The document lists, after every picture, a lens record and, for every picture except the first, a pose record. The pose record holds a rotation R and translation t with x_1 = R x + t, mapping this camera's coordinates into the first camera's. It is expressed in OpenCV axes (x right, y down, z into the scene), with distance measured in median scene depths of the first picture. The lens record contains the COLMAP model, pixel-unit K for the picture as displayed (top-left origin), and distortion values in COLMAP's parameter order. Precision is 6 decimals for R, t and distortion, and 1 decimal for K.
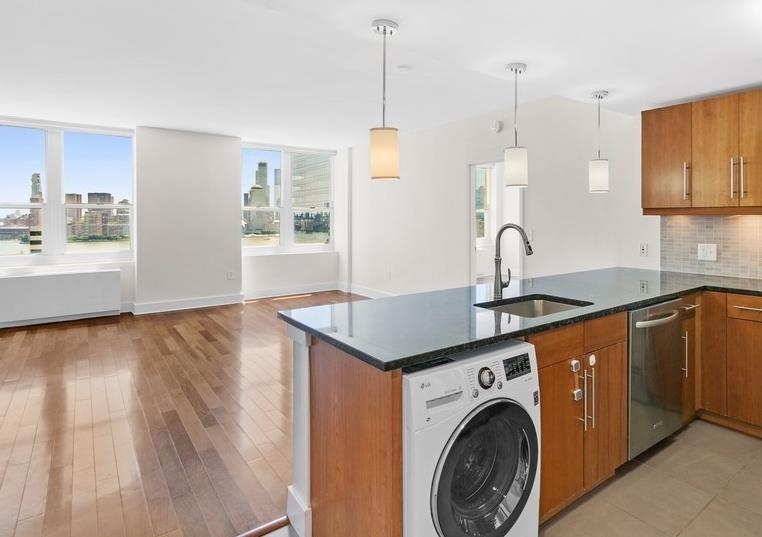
lens RADIAL K [[446.4, 0, 452.4], [0, 446.4, 215.8], [0, 0, 1]] dist [0.000163, 0.000653]
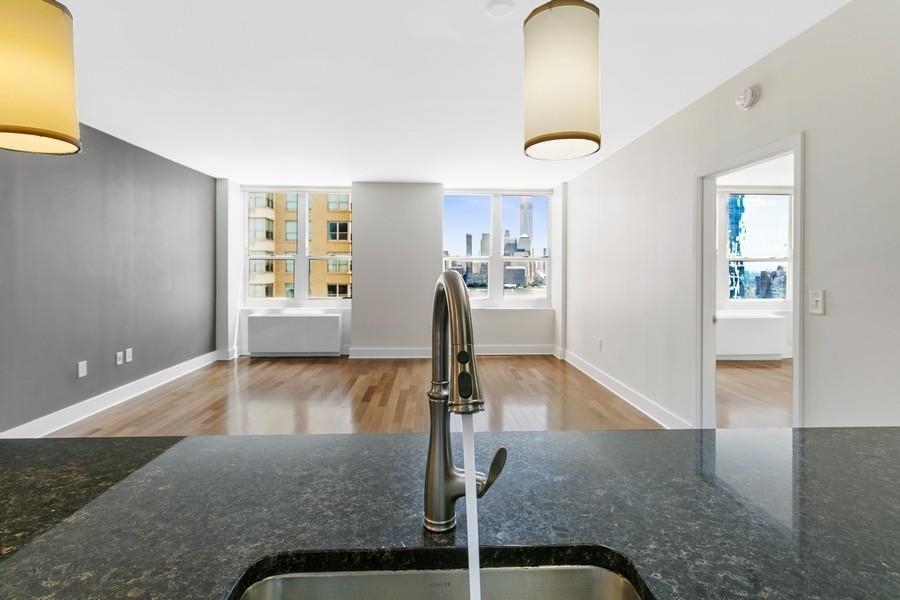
lens RADIAL K [[434.8, 0, 451.7], [0, 434.8, 271.7], [0, 0, 1]] dist [0.002464, 0.000278]
pose [[0.796621, 0.005885, -0.604450, 0.110165], [-0.001397, 0.999968, 0.007894, 0.005110], [0.604477, -0.005444, 0.796604, 0.303088]]
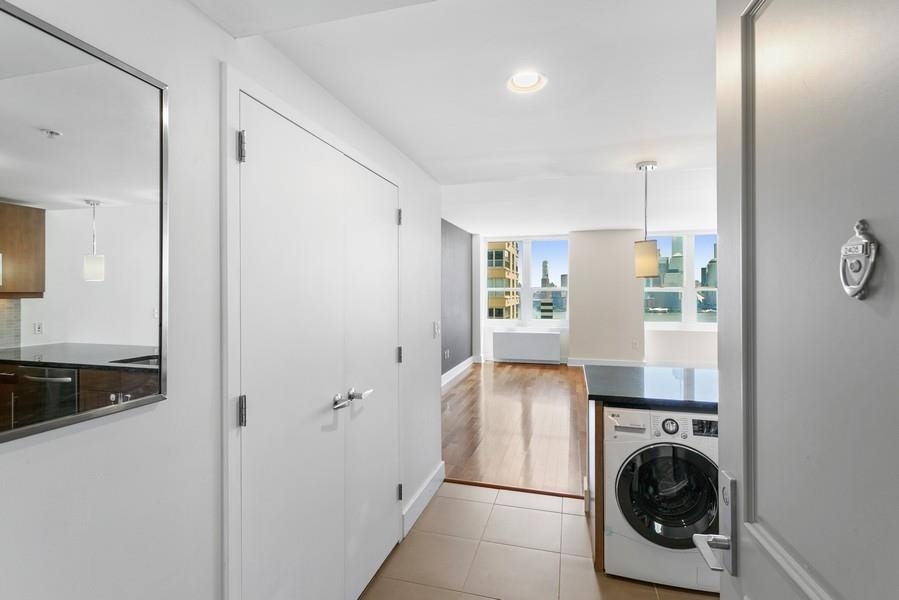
lens RADIAL K [[431.7, 0, 453.3], [0, 431.7, 292.5], [0, 0, 1]] dist [-0.000498, 0.000045]
pose [[0.572890, -0.001993, -0.819630, 0.193065], [0.005652, 0.999983, 0.001518, -0.014581], [0.819613, -0.005502, 0.572891, -0.078125]]
